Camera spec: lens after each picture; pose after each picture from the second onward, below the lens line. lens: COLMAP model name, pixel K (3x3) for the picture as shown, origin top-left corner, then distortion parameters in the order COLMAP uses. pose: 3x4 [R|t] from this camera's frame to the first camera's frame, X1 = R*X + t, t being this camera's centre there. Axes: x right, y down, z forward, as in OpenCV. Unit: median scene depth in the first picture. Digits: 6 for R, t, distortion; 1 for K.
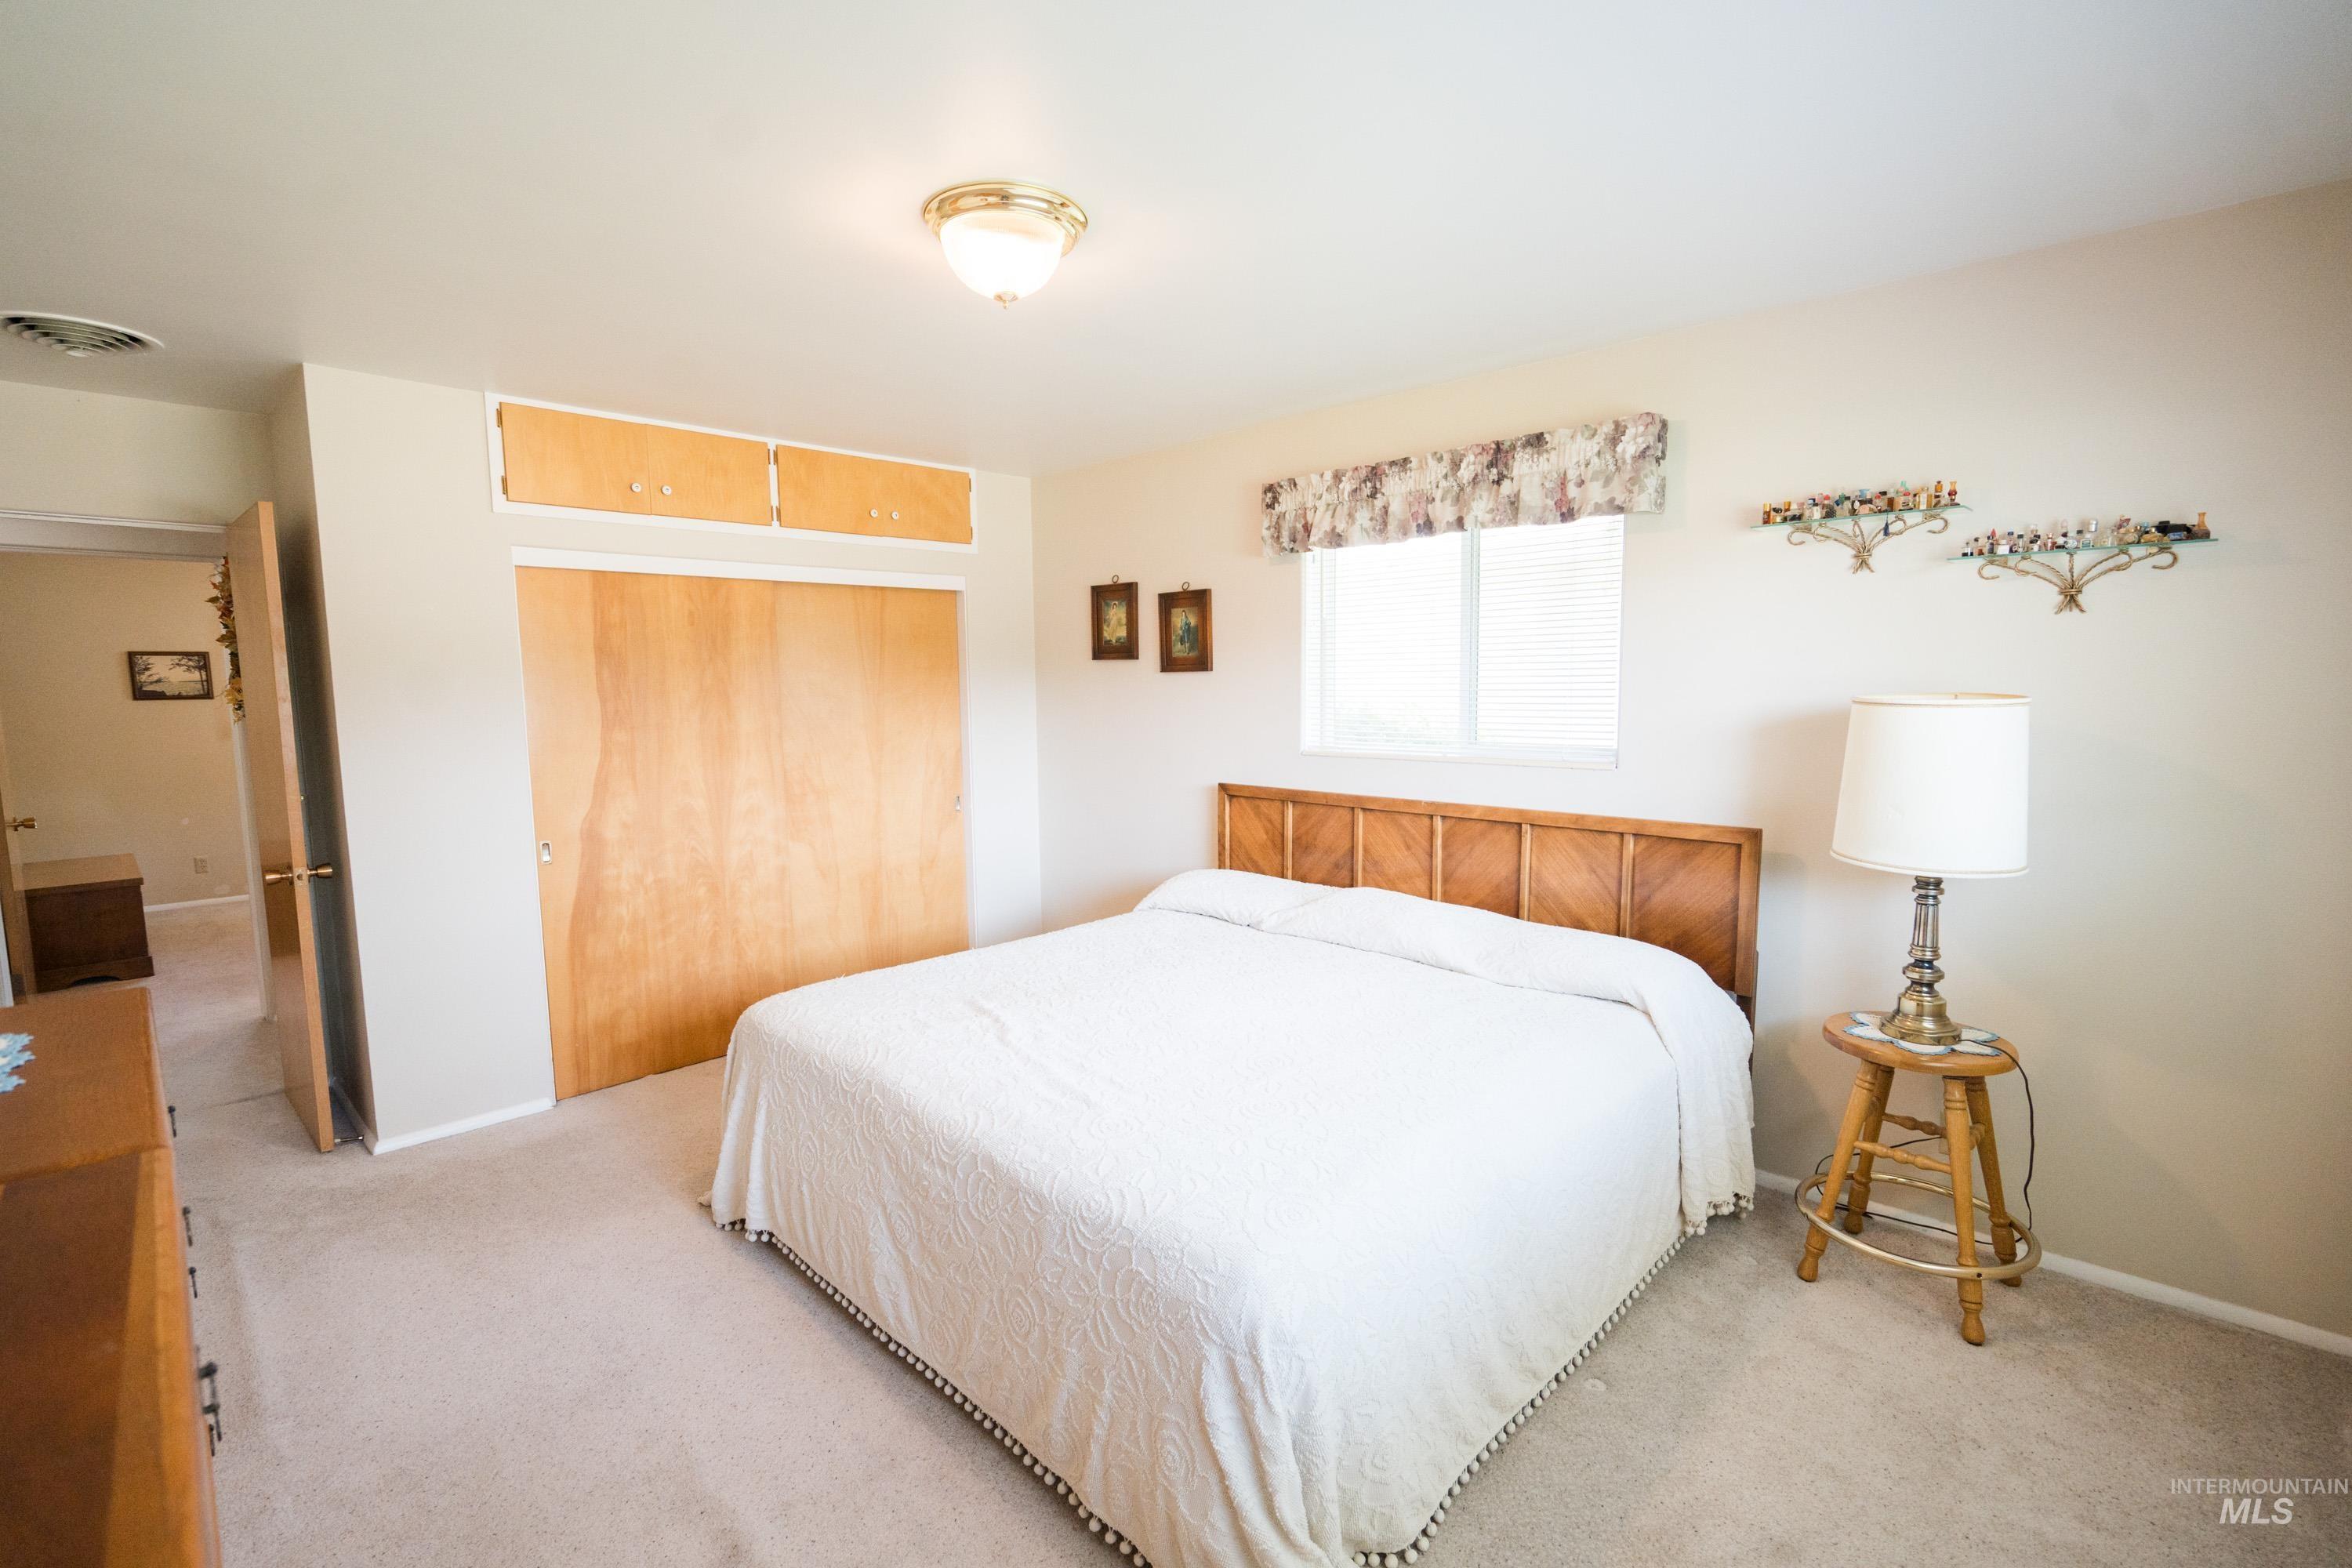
lens RADIAL K [[1054.8, 0, 1175.7], [0, 1054.8, 789.6], [0, 0, 1]] dist [-0.002607, 0.000720]
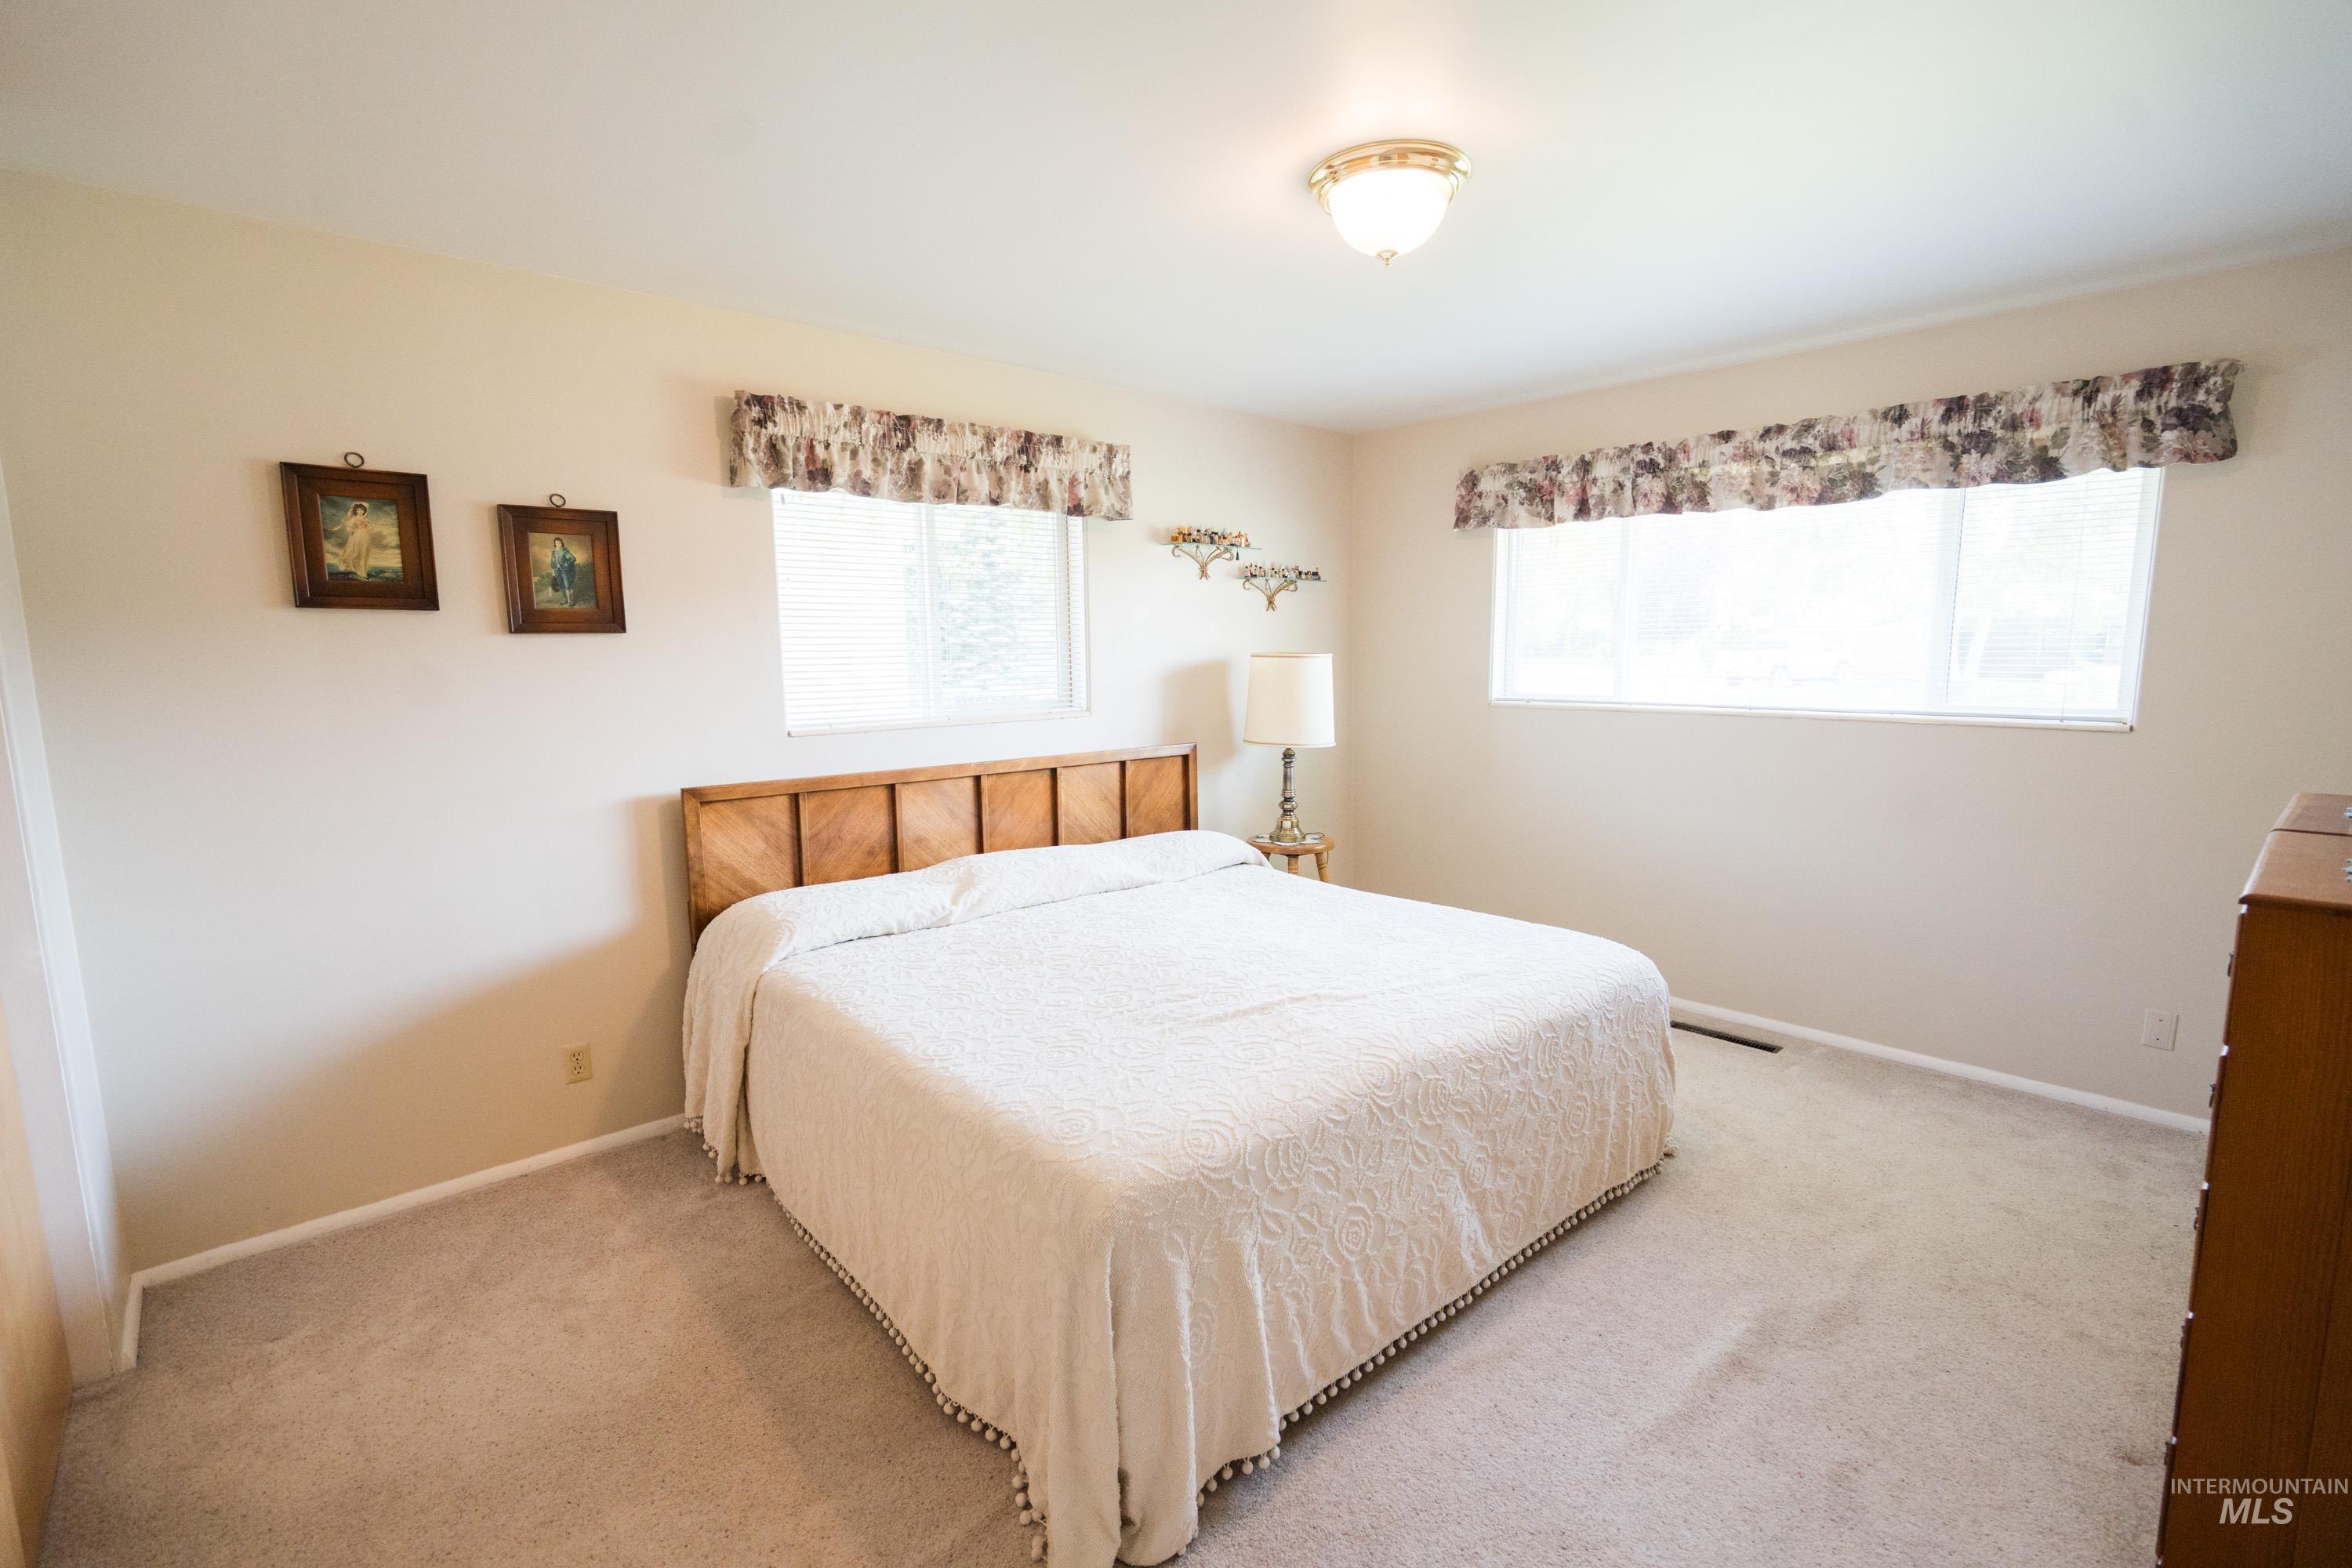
lens RADIAL K [[1054.8, 0, 1176.2], [0, 1054.8, 782.0], [0, 0, 1]] dist [-0.002607, 0.000720]
pose [[0.062050, -0.119312, 0.990916, -0.766886], [0.113040, 0.987281, 0.111795, -0.062881], [-0.991651, 0.105076, 0.074748, 0.723361]]
